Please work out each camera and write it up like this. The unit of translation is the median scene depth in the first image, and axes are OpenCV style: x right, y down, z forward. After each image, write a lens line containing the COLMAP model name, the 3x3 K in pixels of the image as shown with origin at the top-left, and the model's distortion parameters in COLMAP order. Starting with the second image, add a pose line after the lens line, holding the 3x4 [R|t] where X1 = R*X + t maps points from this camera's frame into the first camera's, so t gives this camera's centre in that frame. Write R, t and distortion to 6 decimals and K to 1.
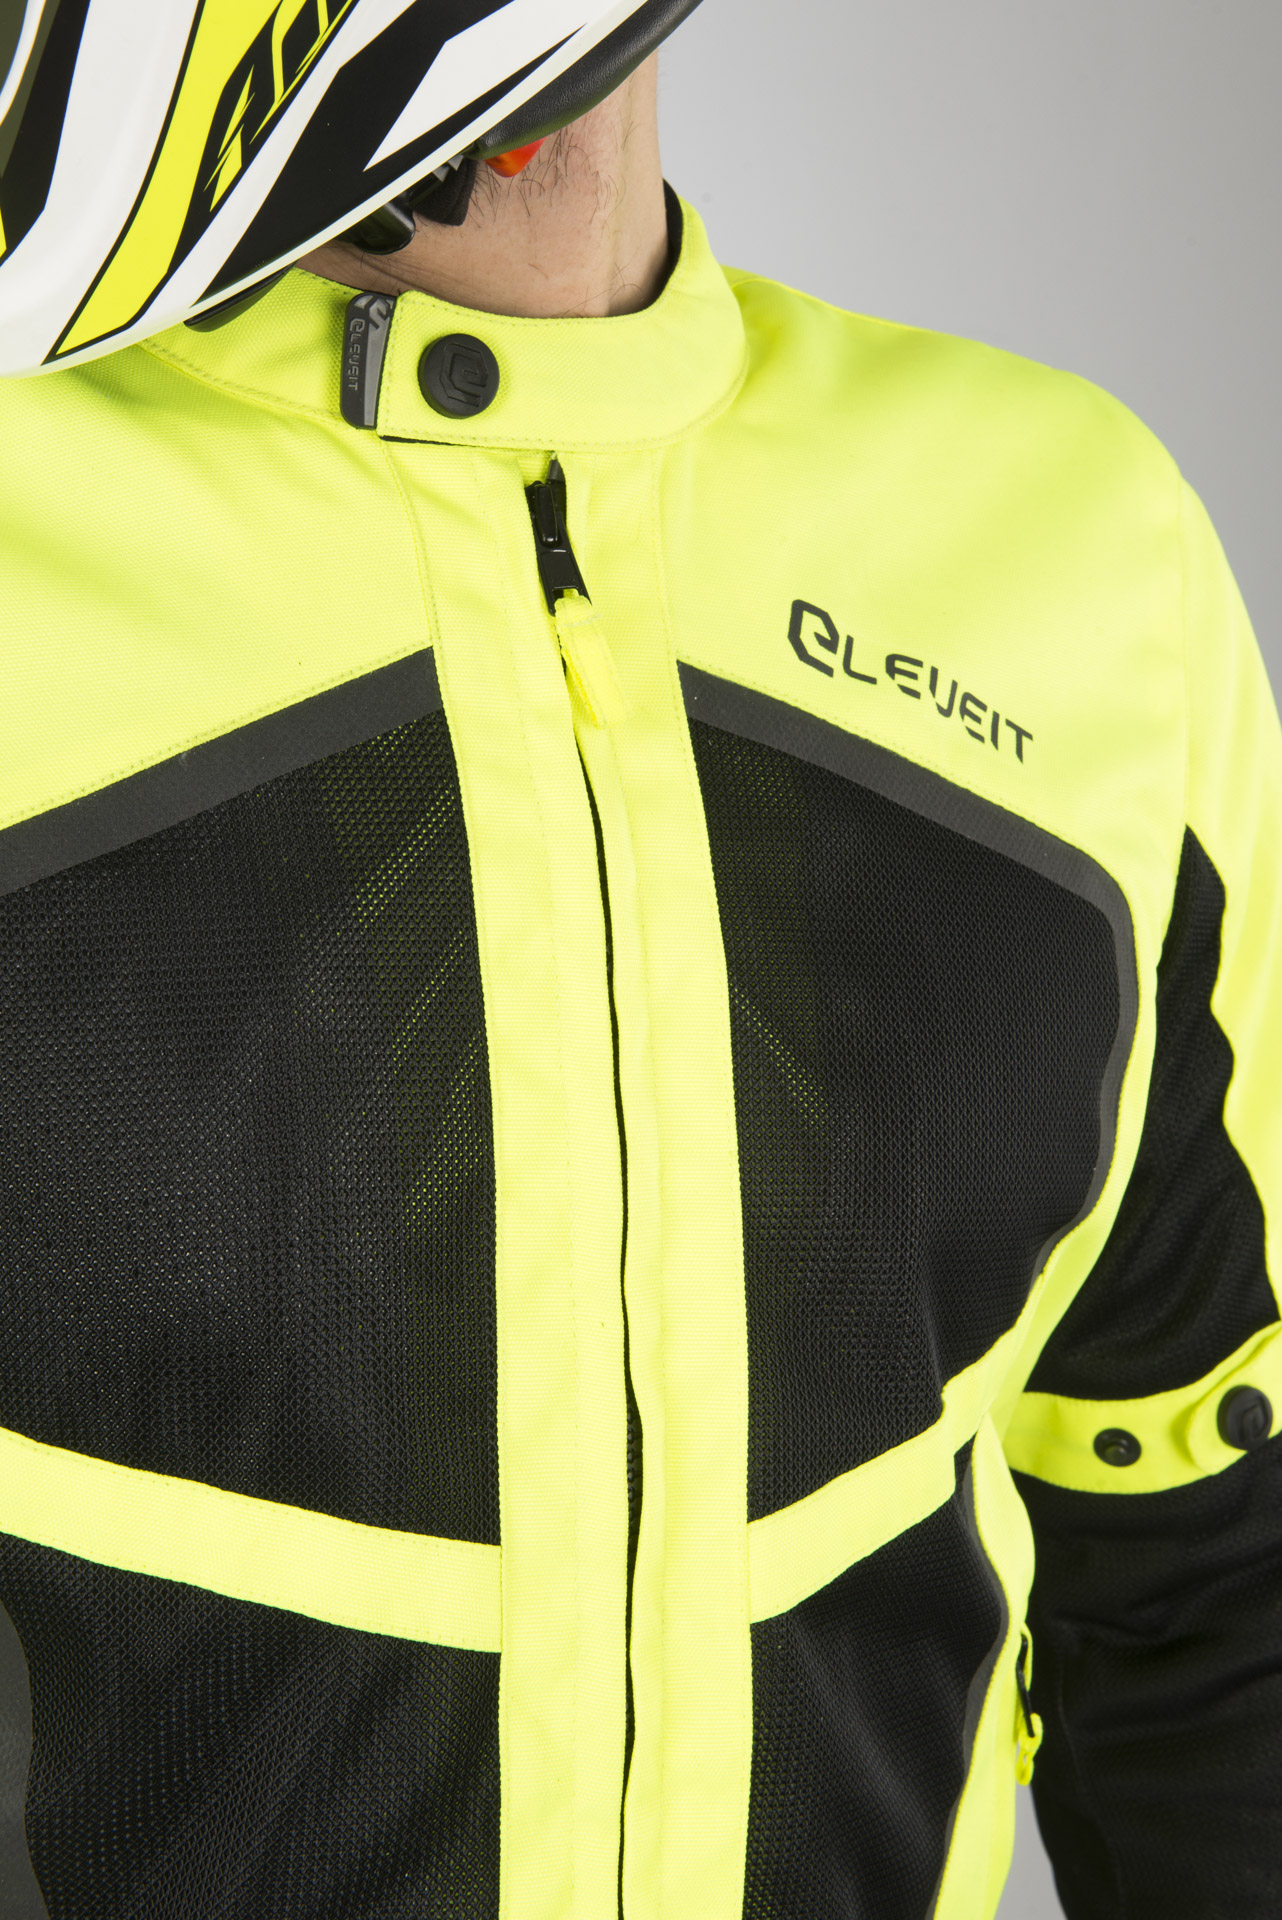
lens RADIAL K [[2565.5, 0, 641.0], [0, 2565.5, 960.0], [0, 0, 1]] dist [-0.002639, -0.027280]
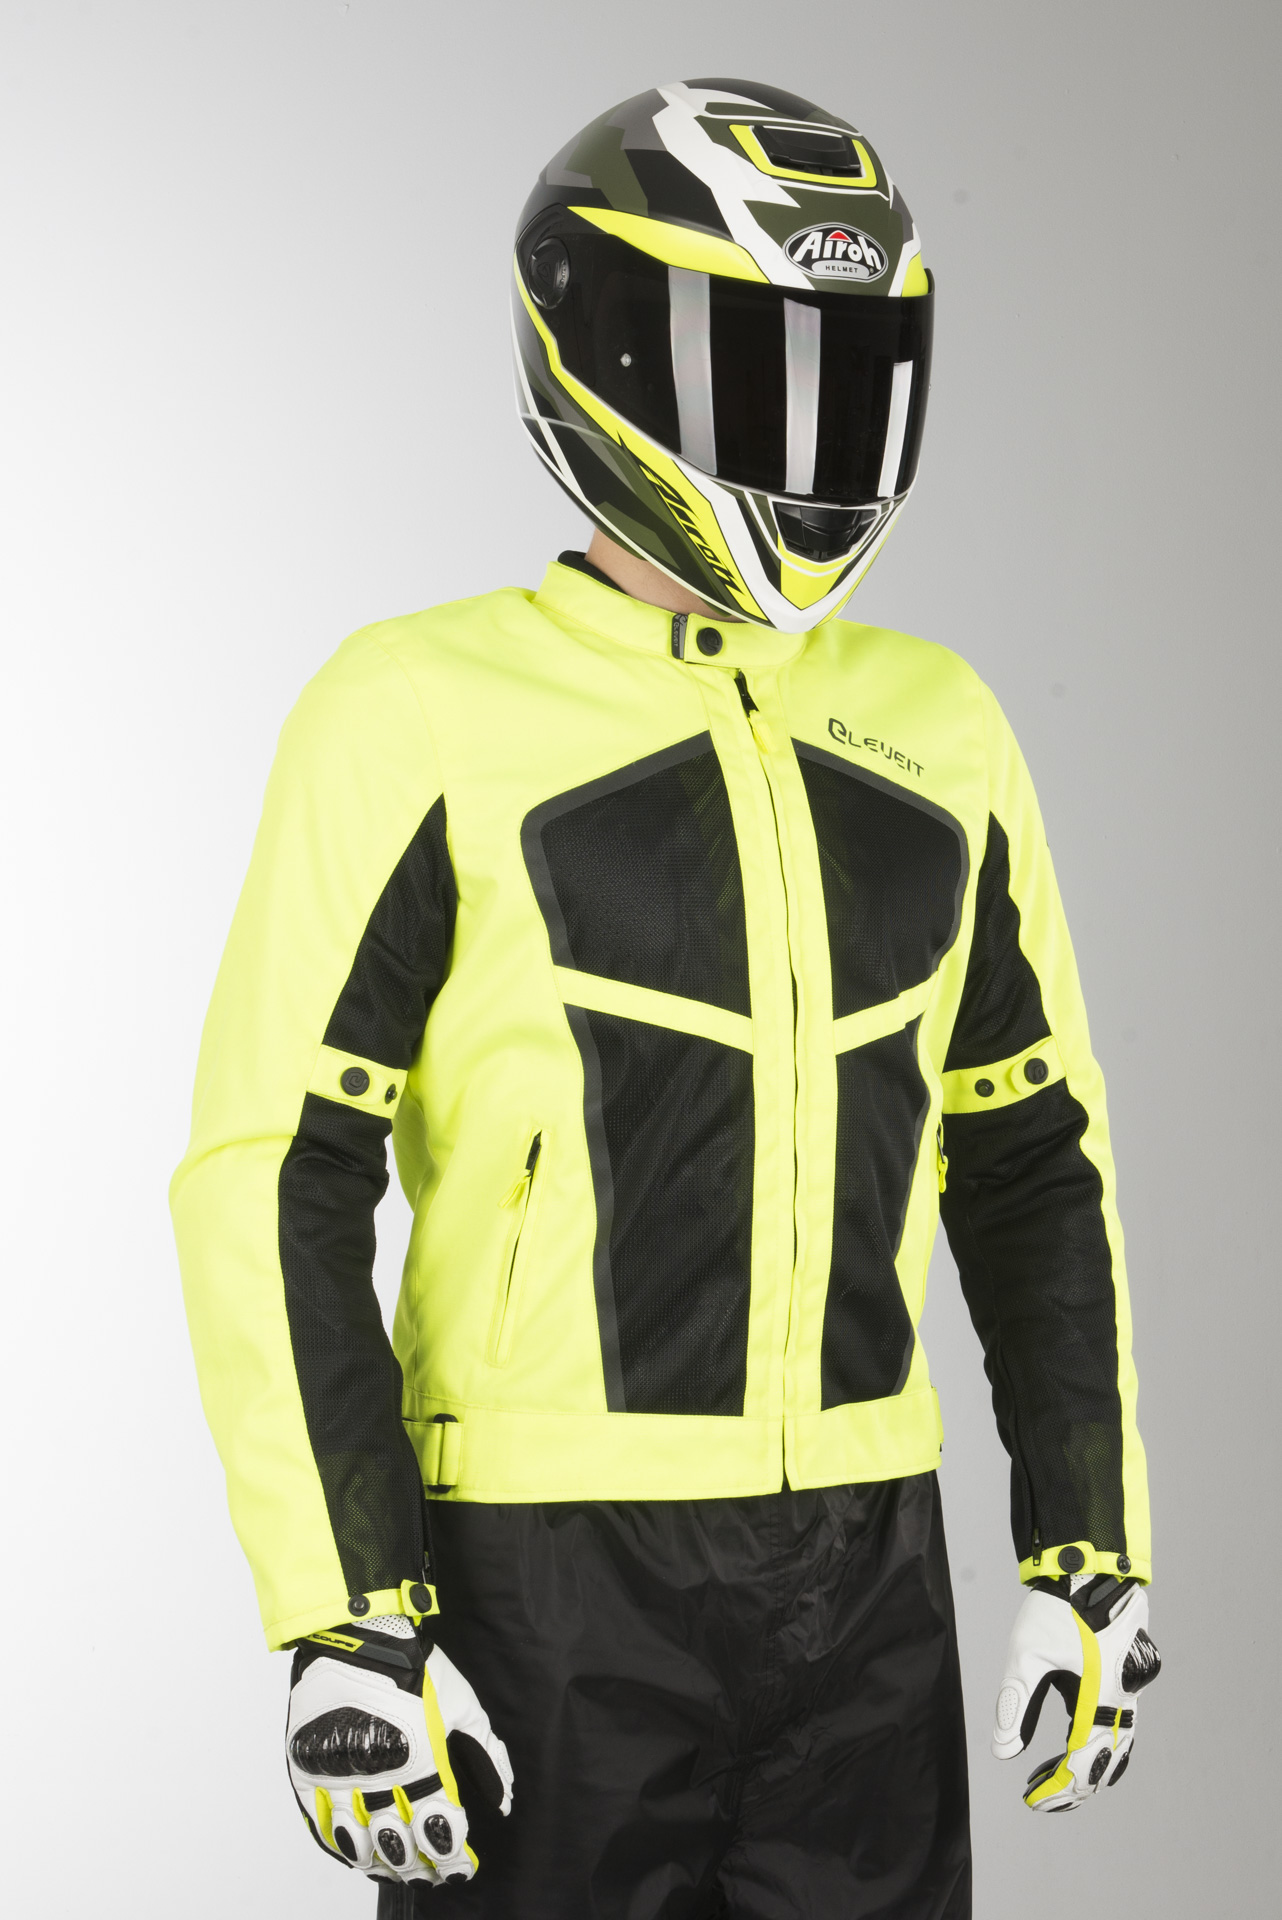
lens RADIAL K [[2565.5, 0, 641.0], [0, 2565.5, 960.0], [0, 0, 1]] dist [-0.002639, -0.027280]
pose [[0.999200, -0.039972, 0.000937, -0.166713], [0.039693, 0.988871, -0.143383, 0.532933], [0.004805, 0.143305, 0.989667, -1.783668]]
